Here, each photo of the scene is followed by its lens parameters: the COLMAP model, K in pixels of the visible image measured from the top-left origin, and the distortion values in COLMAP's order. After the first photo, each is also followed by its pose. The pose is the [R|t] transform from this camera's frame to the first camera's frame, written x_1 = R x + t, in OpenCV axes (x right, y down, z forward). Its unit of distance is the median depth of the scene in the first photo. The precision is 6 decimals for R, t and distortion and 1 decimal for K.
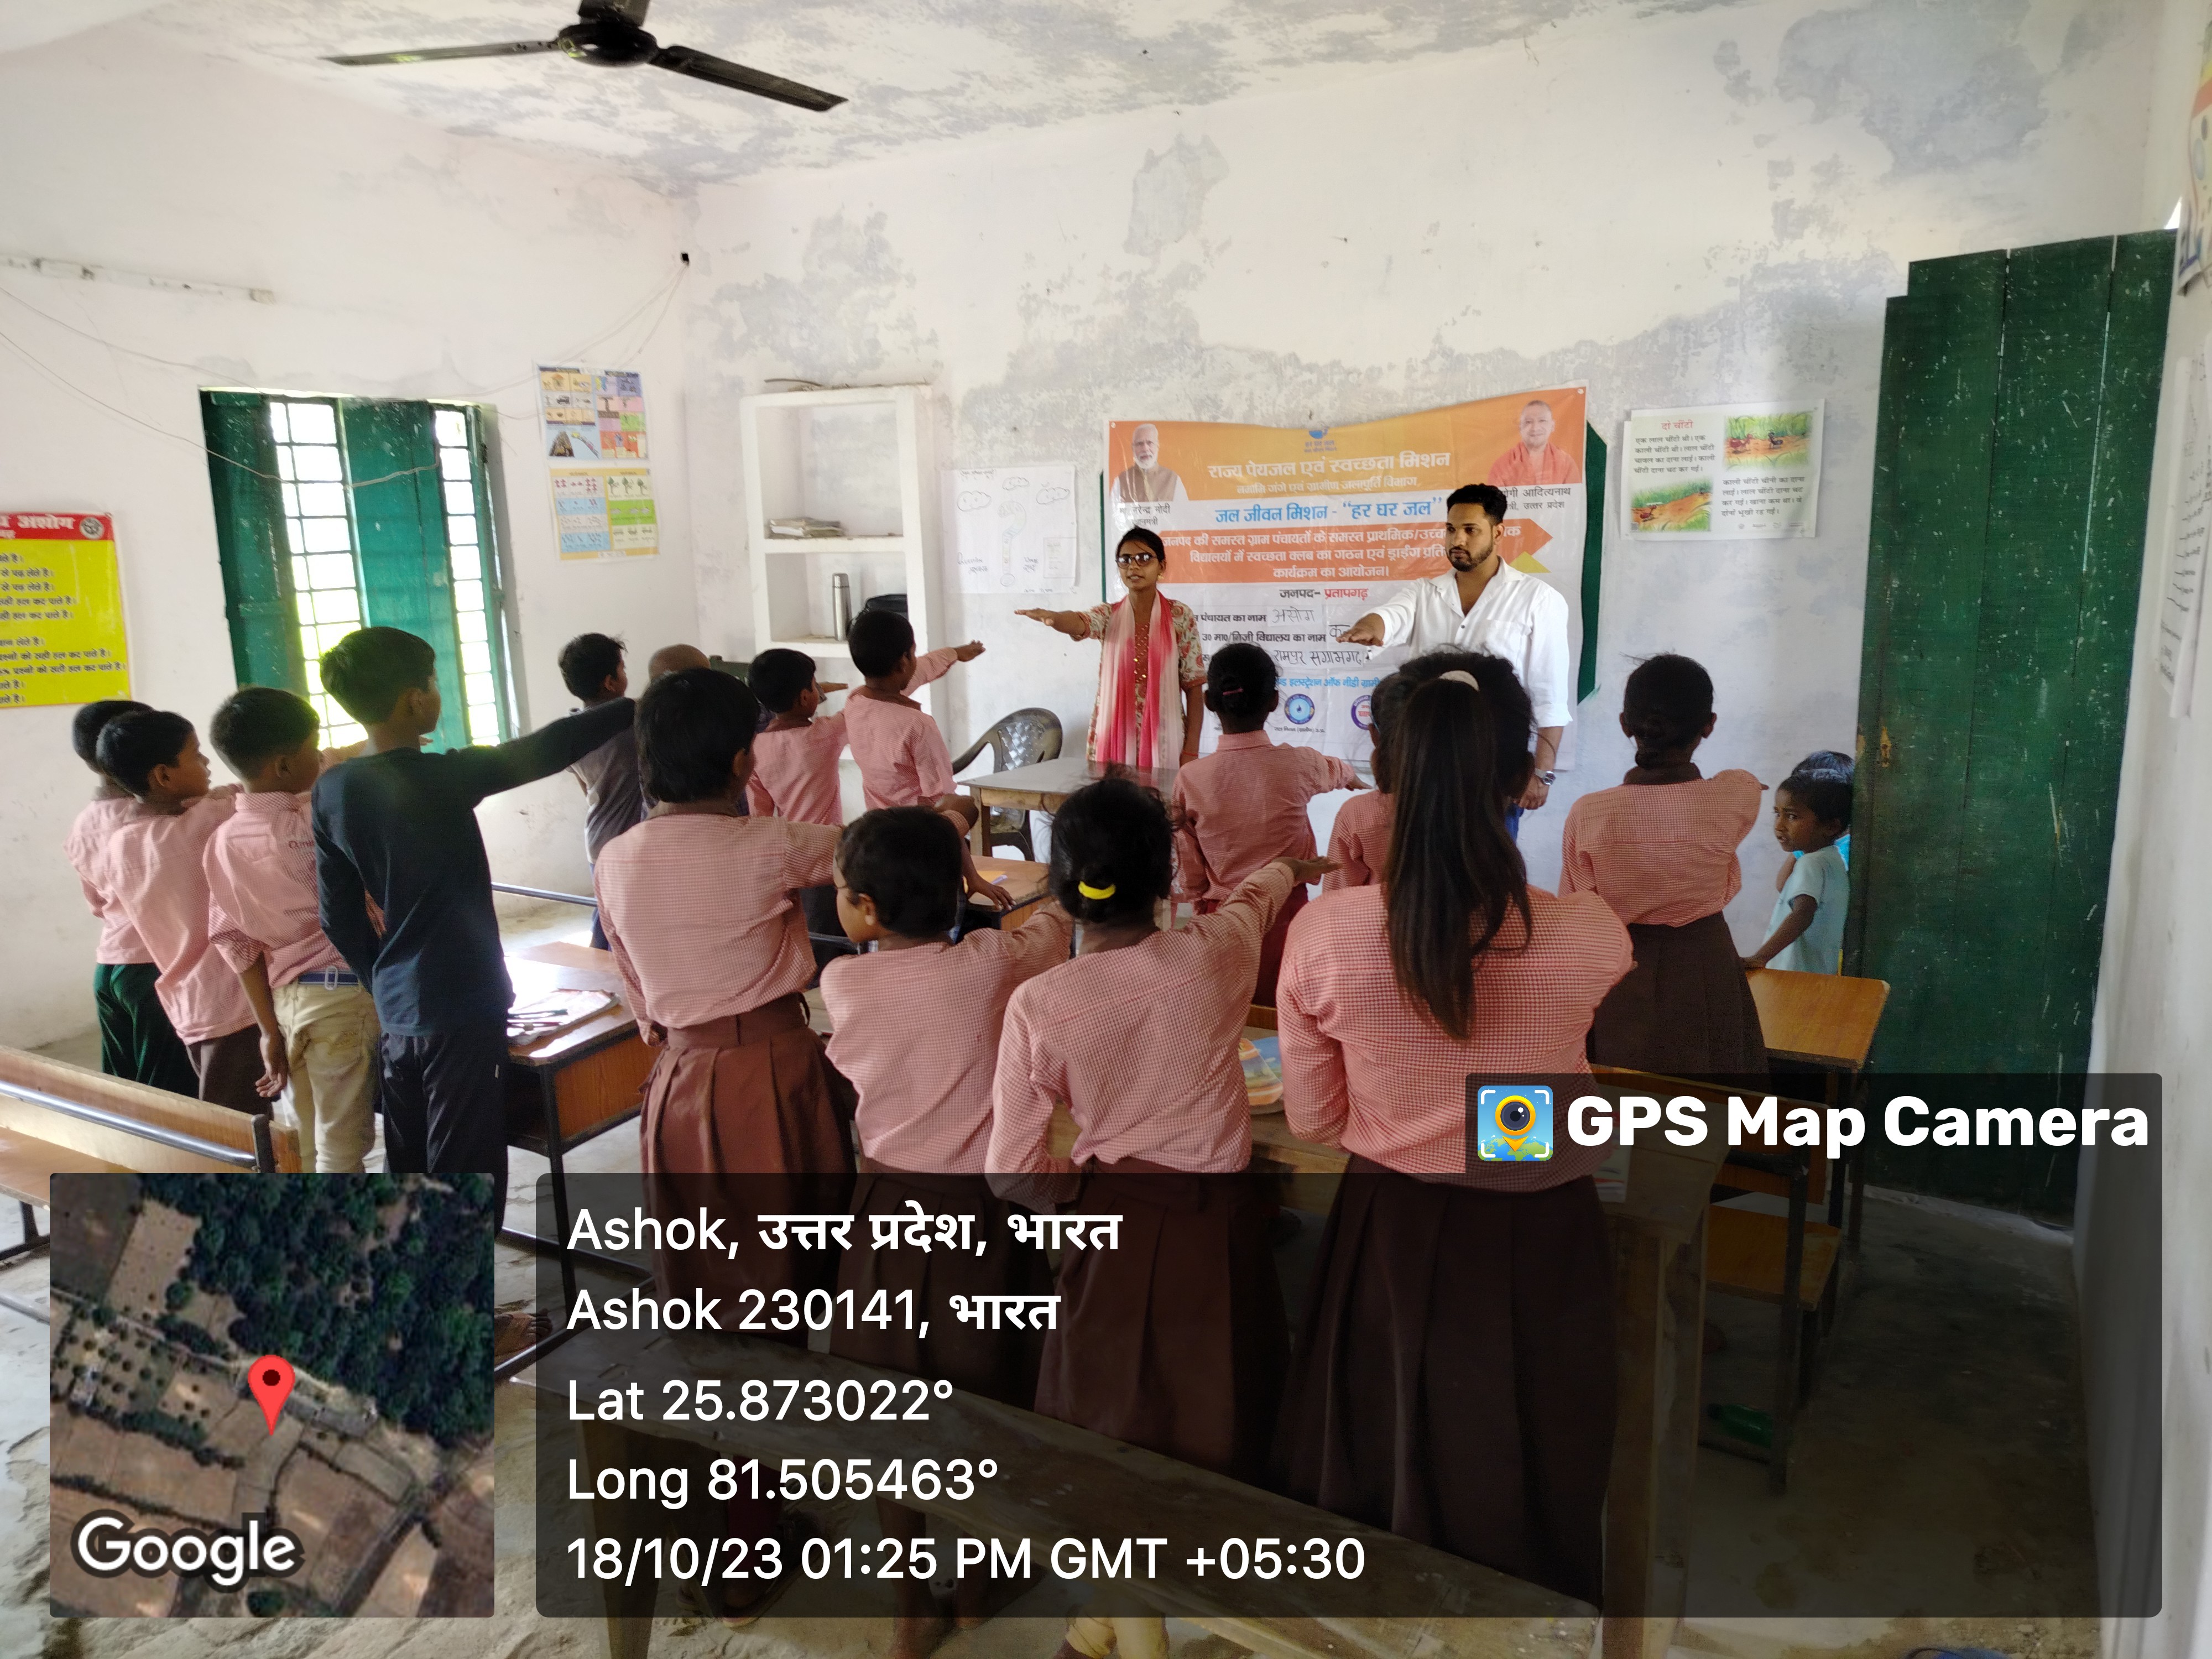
lens RADIAL K [[1698.8, 0, 996.3], [0, 1698.8, 825.6], [0, 0, 1]] dist [0.074477, -0.094275]
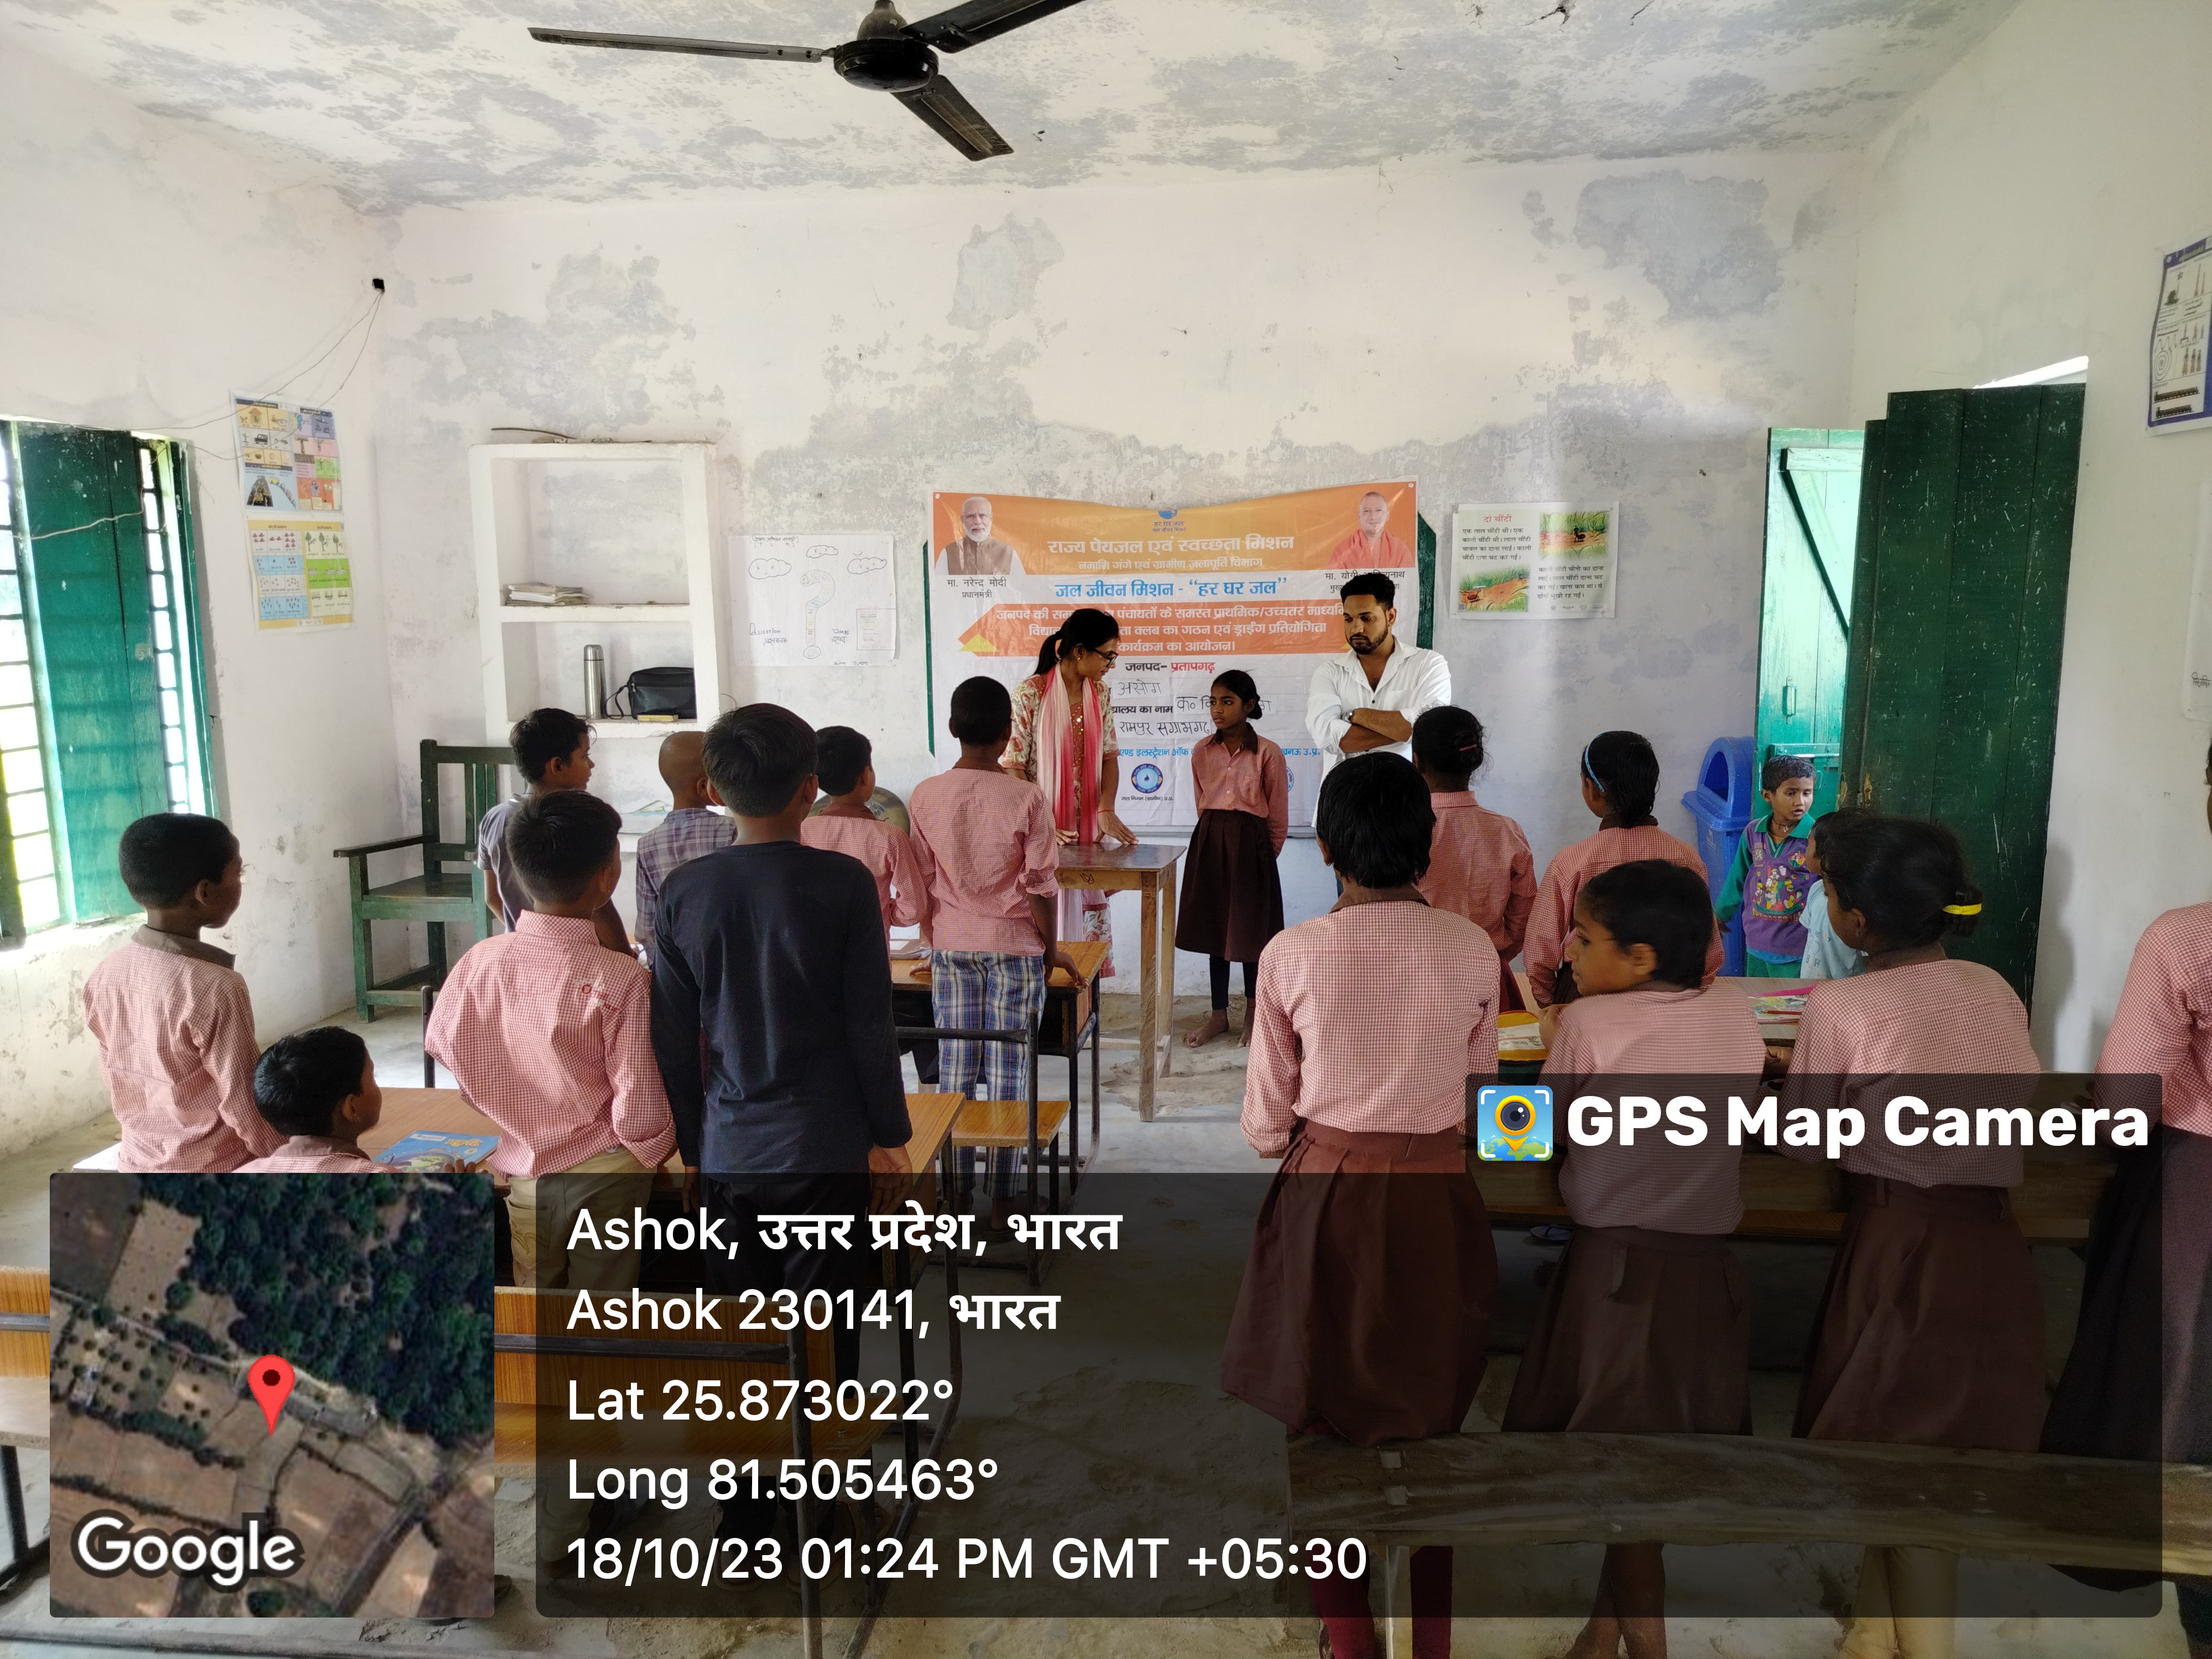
lens RADIAL K [[1722.8, 0, 1091.6], [0, 1722.8, 798.9], [0, 0, 1]] dist [0.119653, -0.296820]
pose [[0.900613, -0.034110, 0.433282, -0.304343], [0.061782, 0.996839, -0.049942, -0.007558], [-0.430209, 0.071748, 0.899874, 0.087517]]
